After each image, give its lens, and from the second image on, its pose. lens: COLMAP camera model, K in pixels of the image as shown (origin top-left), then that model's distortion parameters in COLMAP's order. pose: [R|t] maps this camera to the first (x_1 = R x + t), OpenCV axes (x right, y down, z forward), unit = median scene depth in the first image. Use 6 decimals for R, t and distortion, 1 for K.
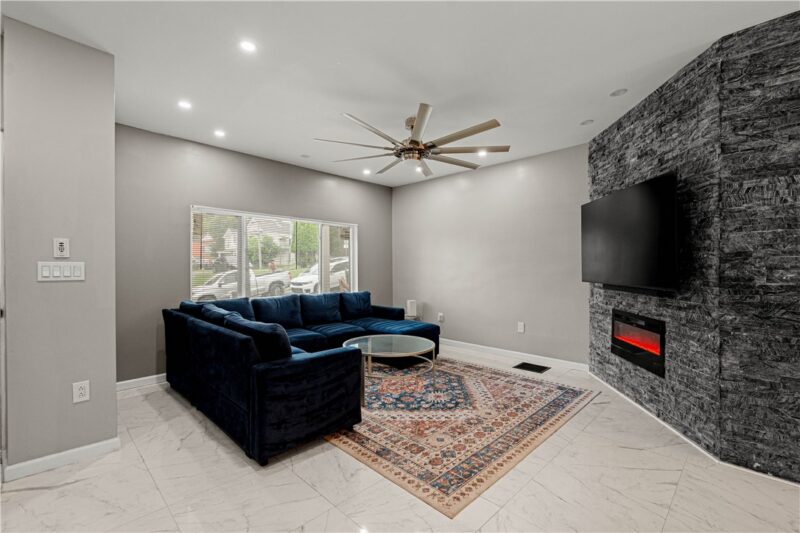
lens RADIAL K [[348.9, 0, 390.0], [0, 348.9, 266.6], [0, 0, 1]] dist [-0.000518, -0.000183]
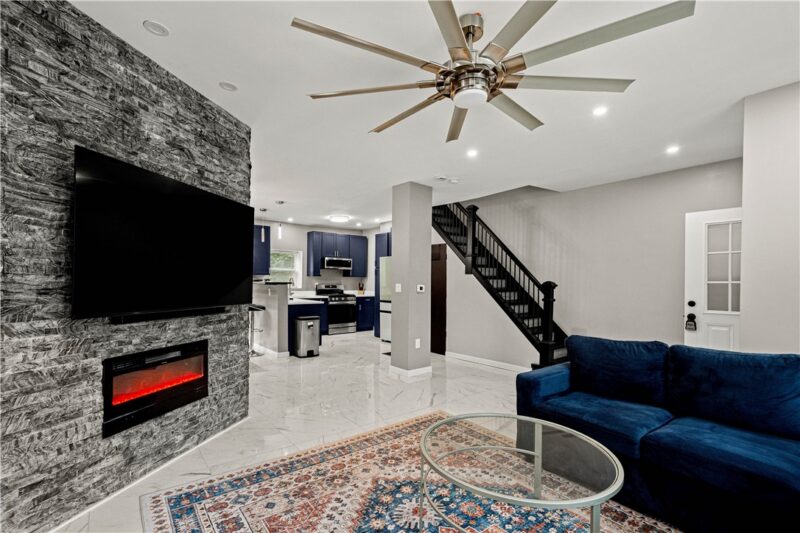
lens RADIAL K [[362.2, 0, 395.2], [0, 362.2, 284.4], [0, 0, 1]] dist [0.000377, -0.000393]
pose [[-0.995012, -0.011876, 0.099042, 0.139534], [-0.011298, 0.999916, 0.006391, -0.011304], [-0.099110, 0.005240, -0.995063, 1.837155]]
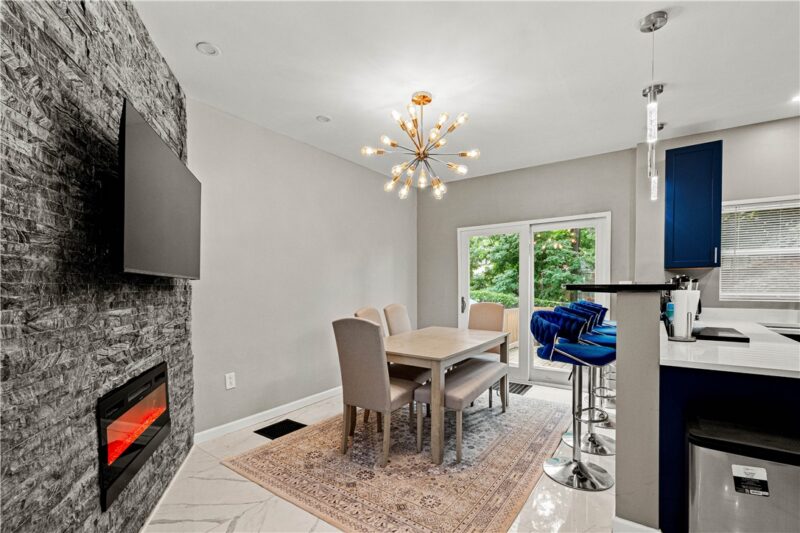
lens RADIAL K [[357.7, 0, 396.5], [0, 357.7, 298.5], [0, 0, 1]] dist [0.002259, 0.000063]
pose [[-0.165585, -0.036344, 0.985526, 0.464201], [0.005059, 0.999276, 0.037701, -0.005177], [-0.986183, 0.011228, -0.165281, 0.323992]]
